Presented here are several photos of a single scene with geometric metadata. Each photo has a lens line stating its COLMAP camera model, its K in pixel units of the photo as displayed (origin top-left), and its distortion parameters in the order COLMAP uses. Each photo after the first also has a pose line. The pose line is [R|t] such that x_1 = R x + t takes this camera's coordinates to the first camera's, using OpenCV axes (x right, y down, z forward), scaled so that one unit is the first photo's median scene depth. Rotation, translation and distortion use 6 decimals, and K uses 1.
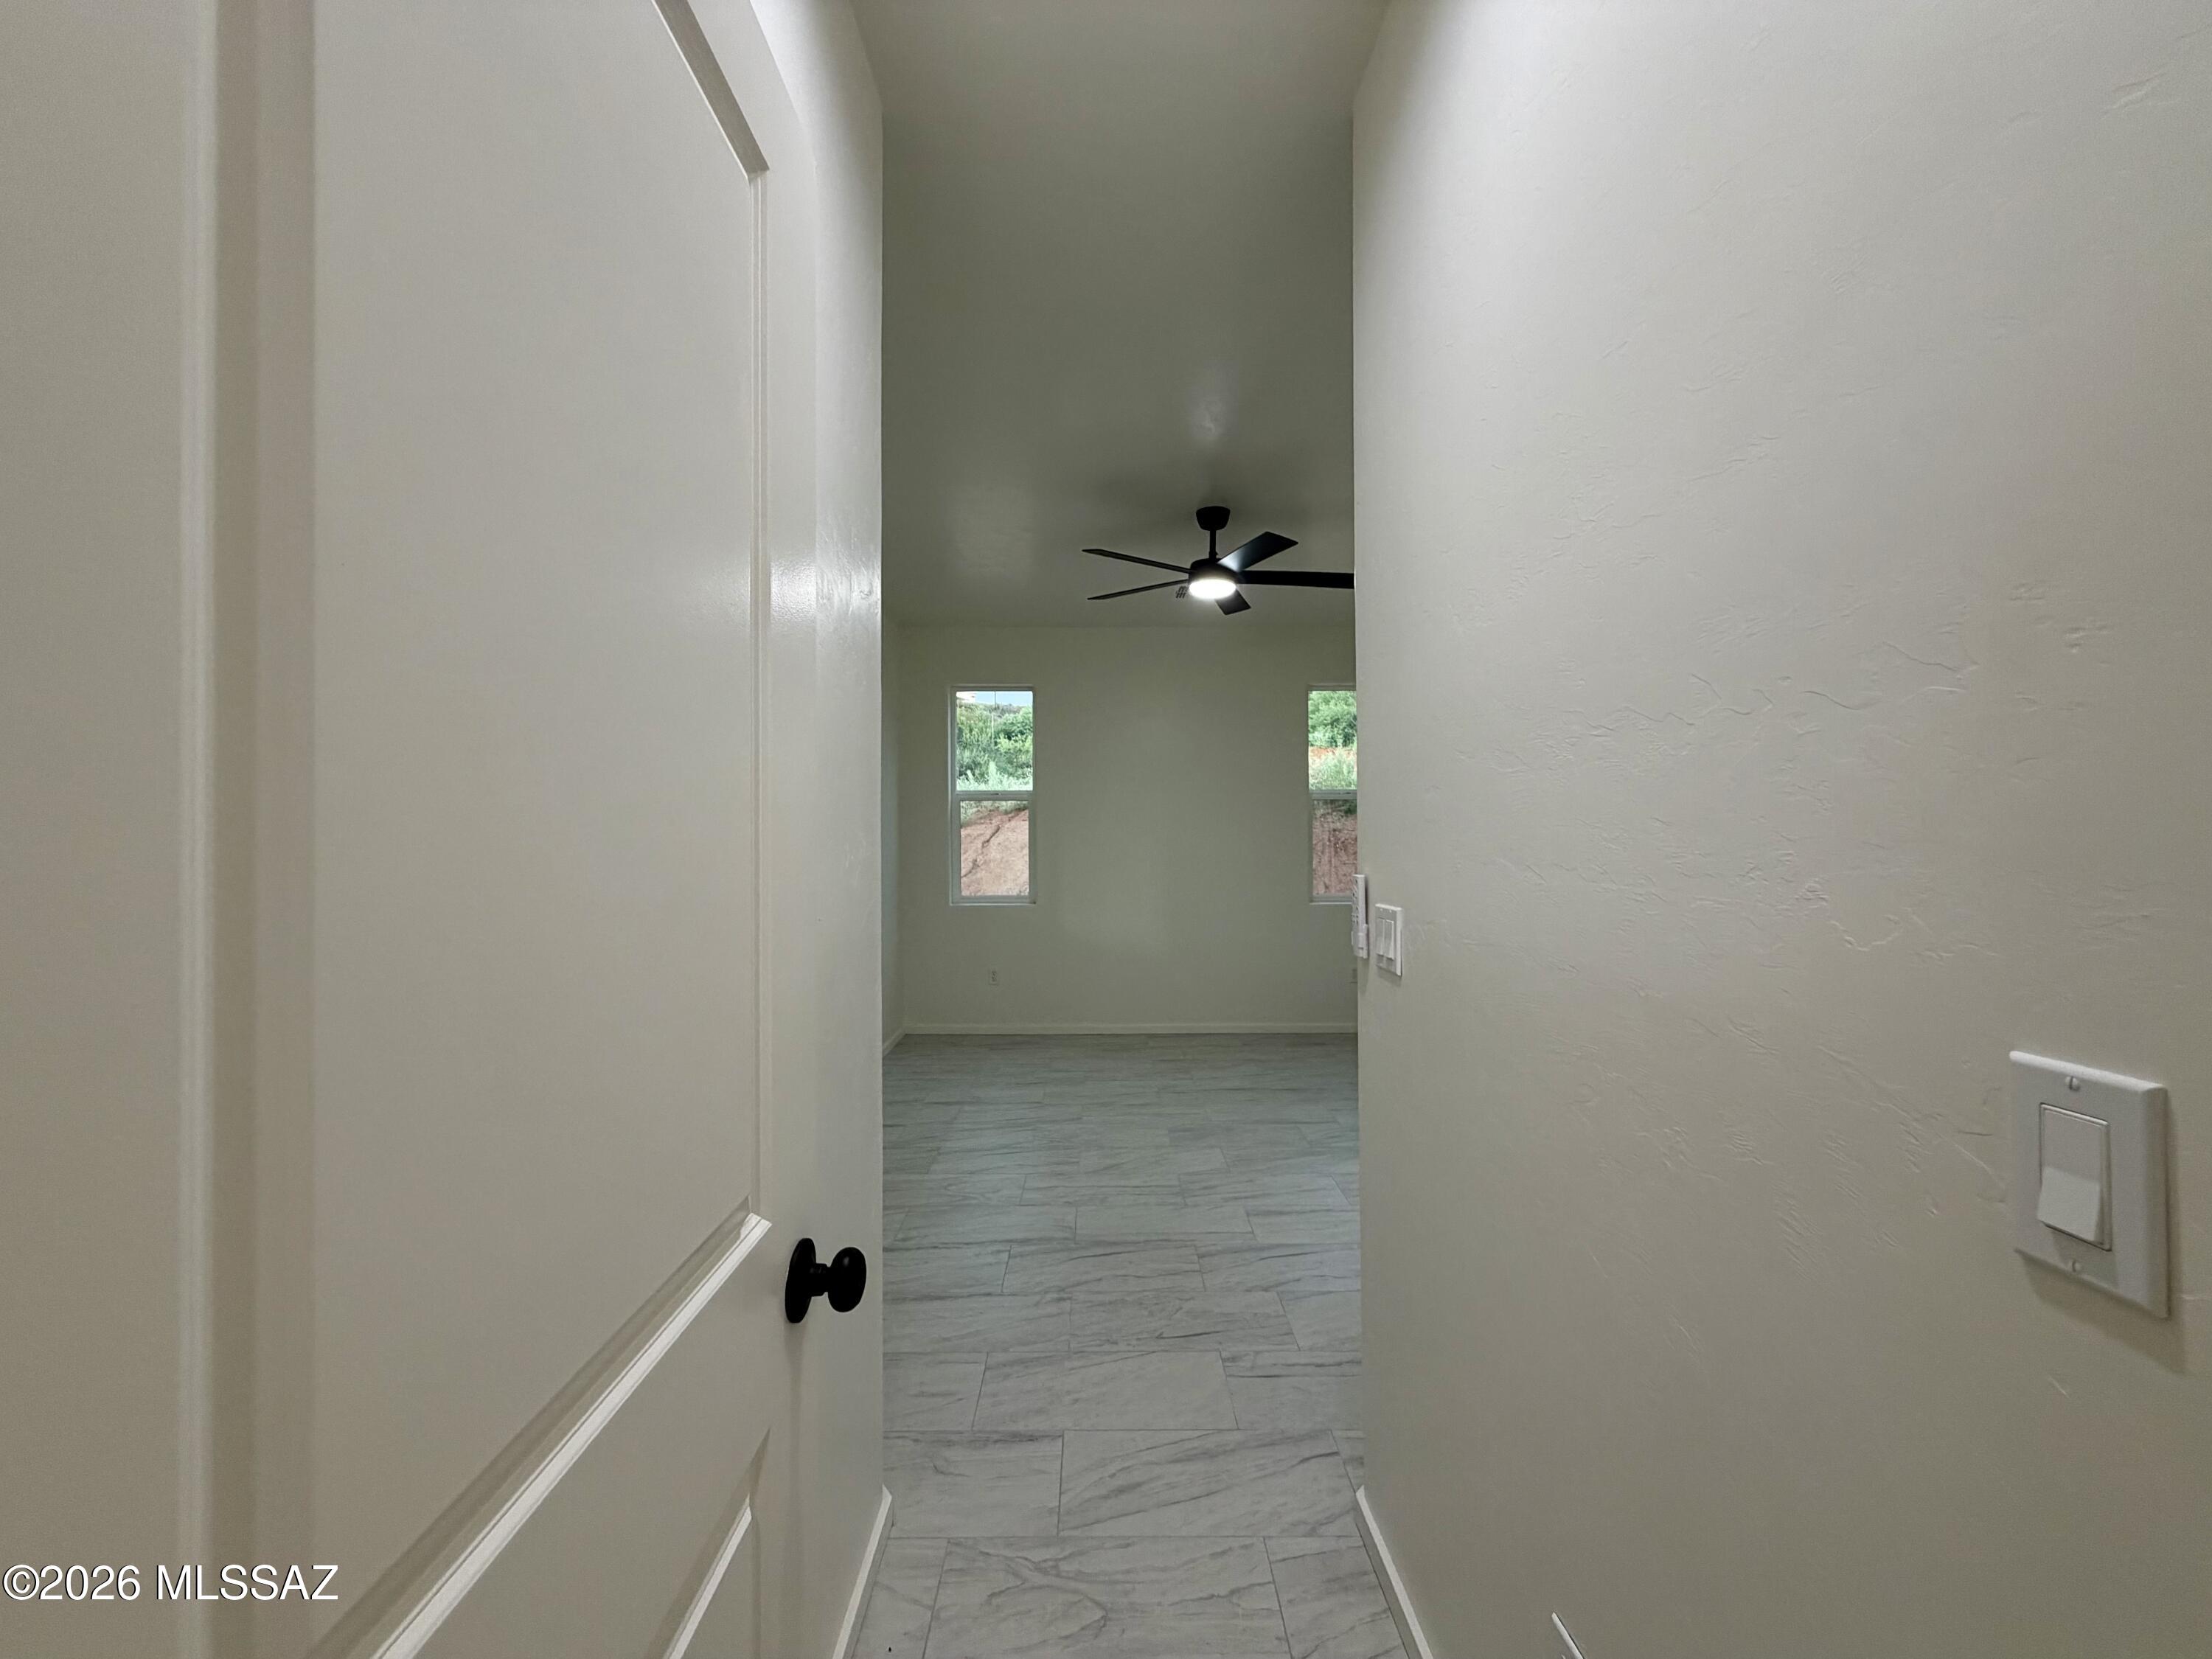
lens RADIAL K [[884.2, 0, 1099.8], [0, 884.2, 829.7], [0, 0, 1]] dist [-0.000555, 0.000151]
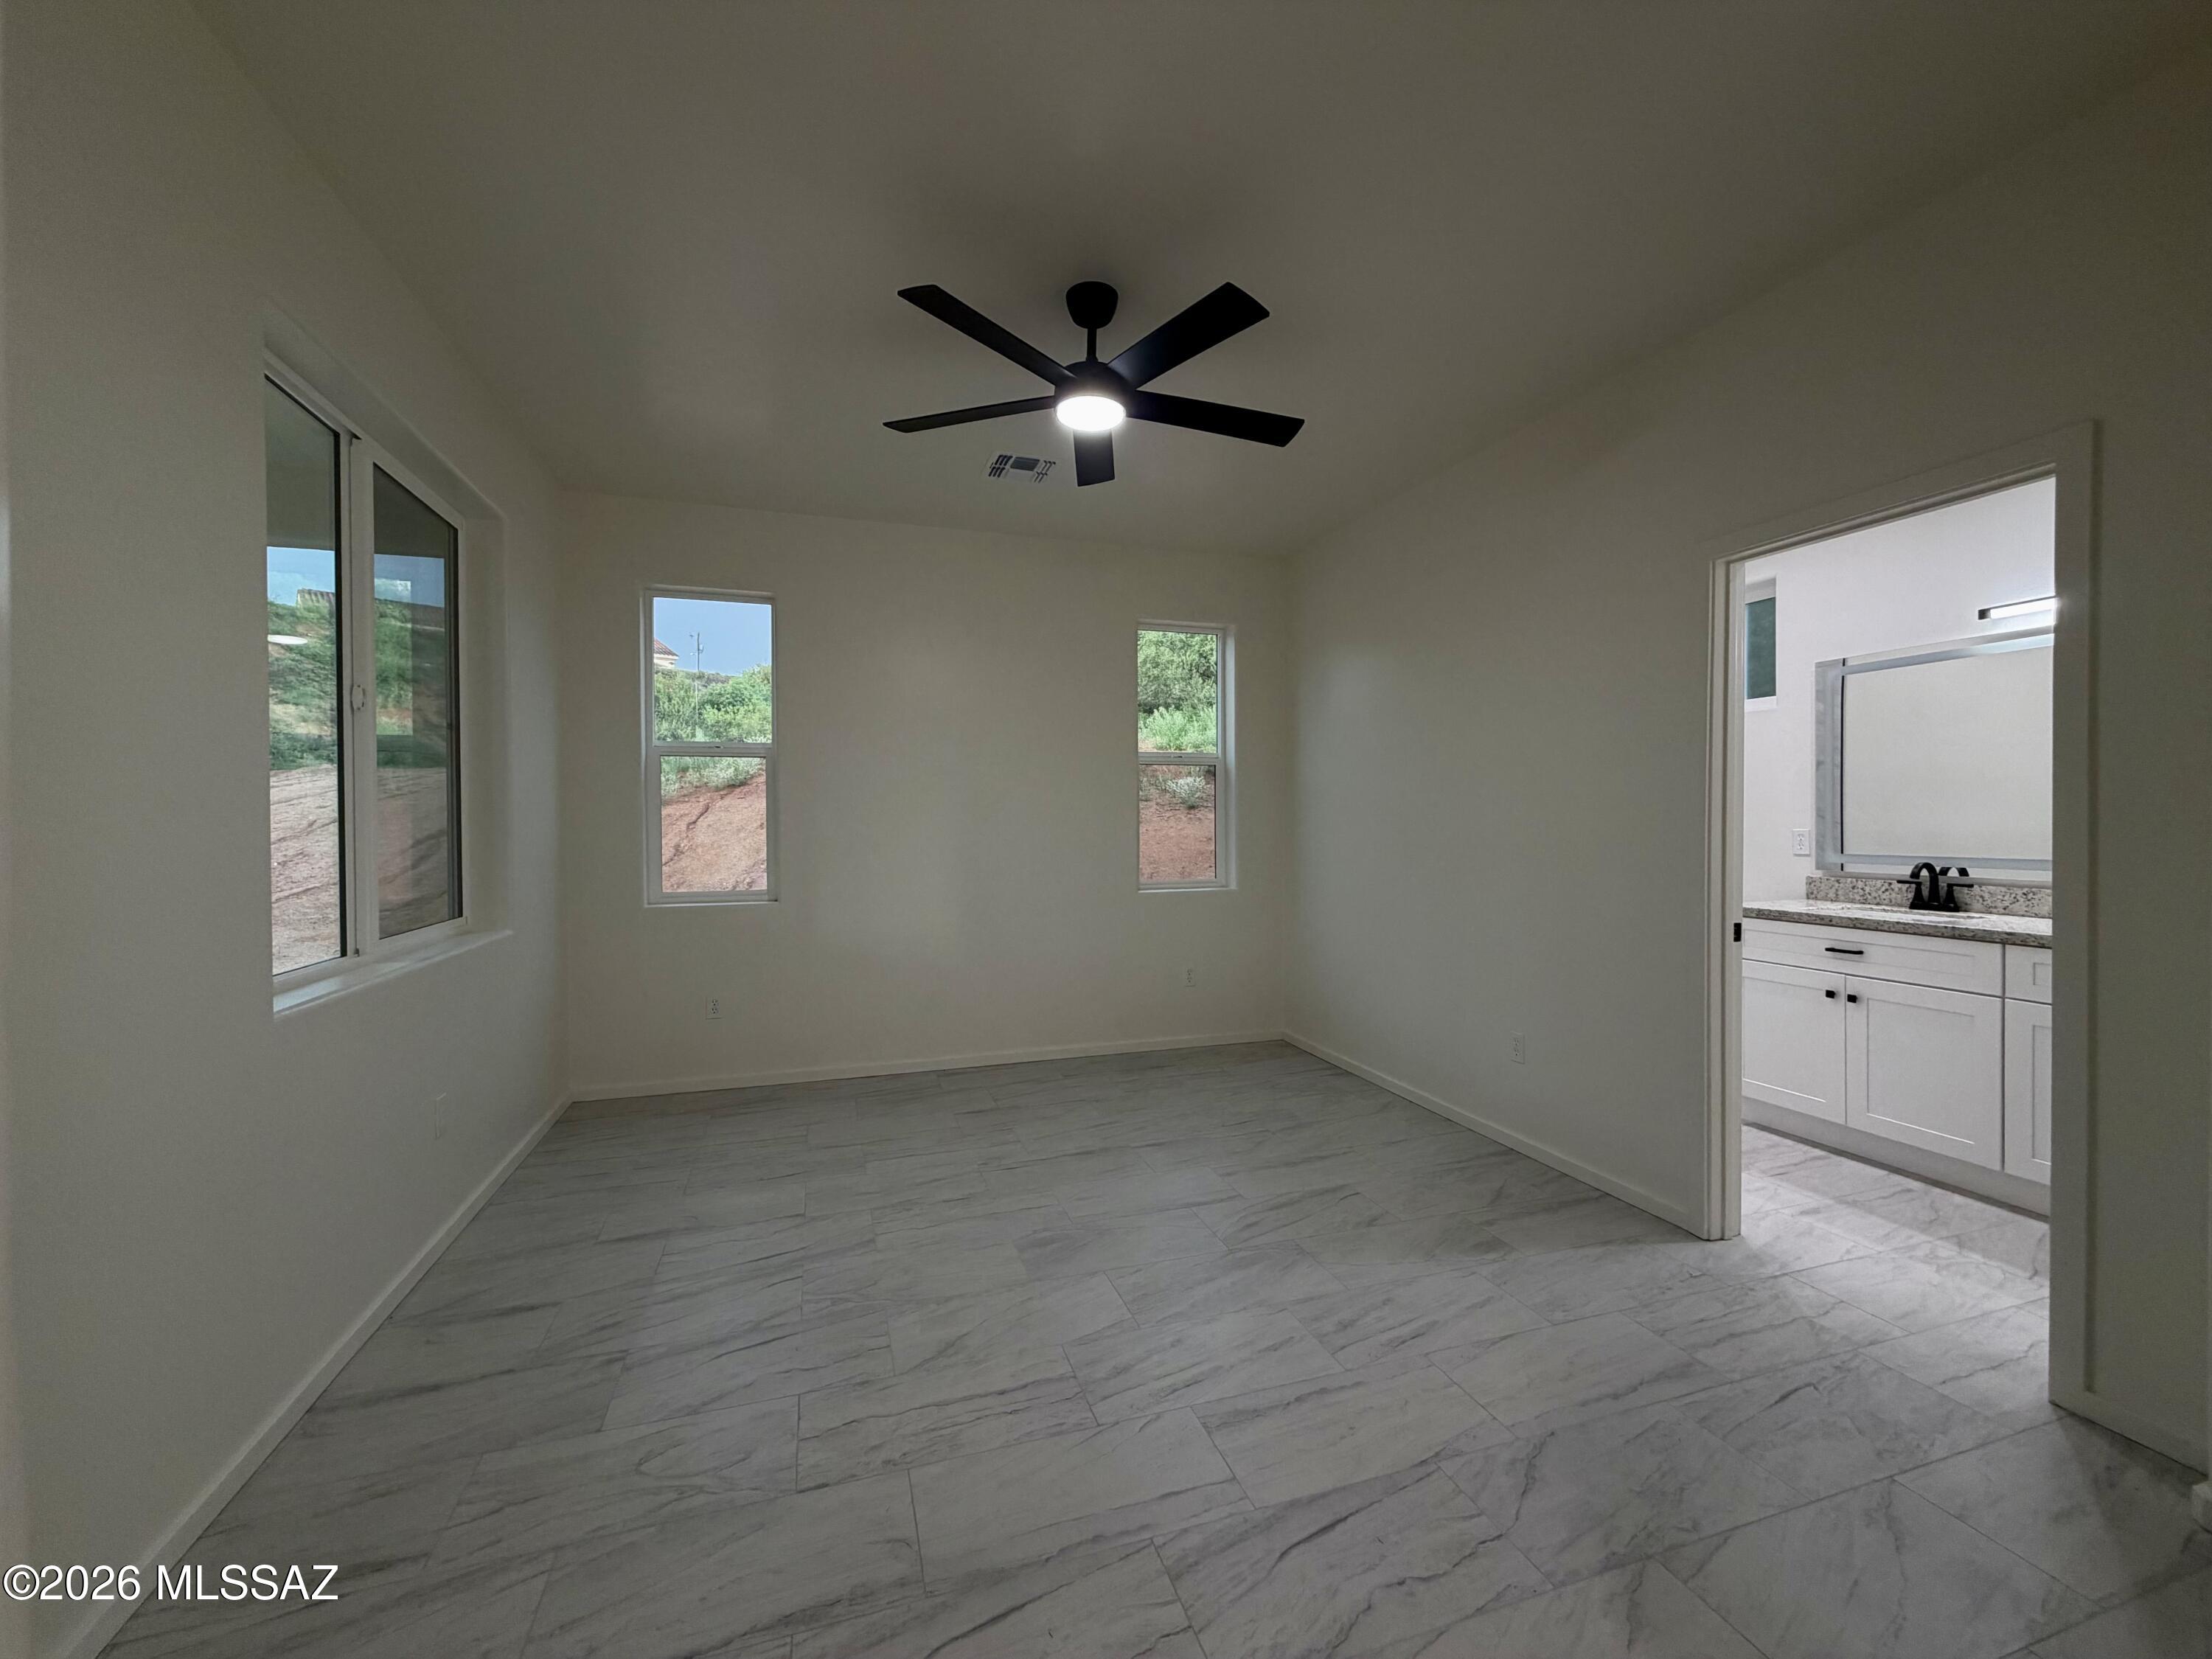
lens RADIAL K [[884.2, 0, 1099.8], [0, 884.2, 829.7], [0, 0, 1]] dist [-0.000555, 0.000151]
pose [[0.953026, -0.004640, 0.302853, -0.054509], [-0.000850, 0.999838, 0.017992, 0.016856], [-0.302887, -0.017404, 0.952867, 0.324590]]
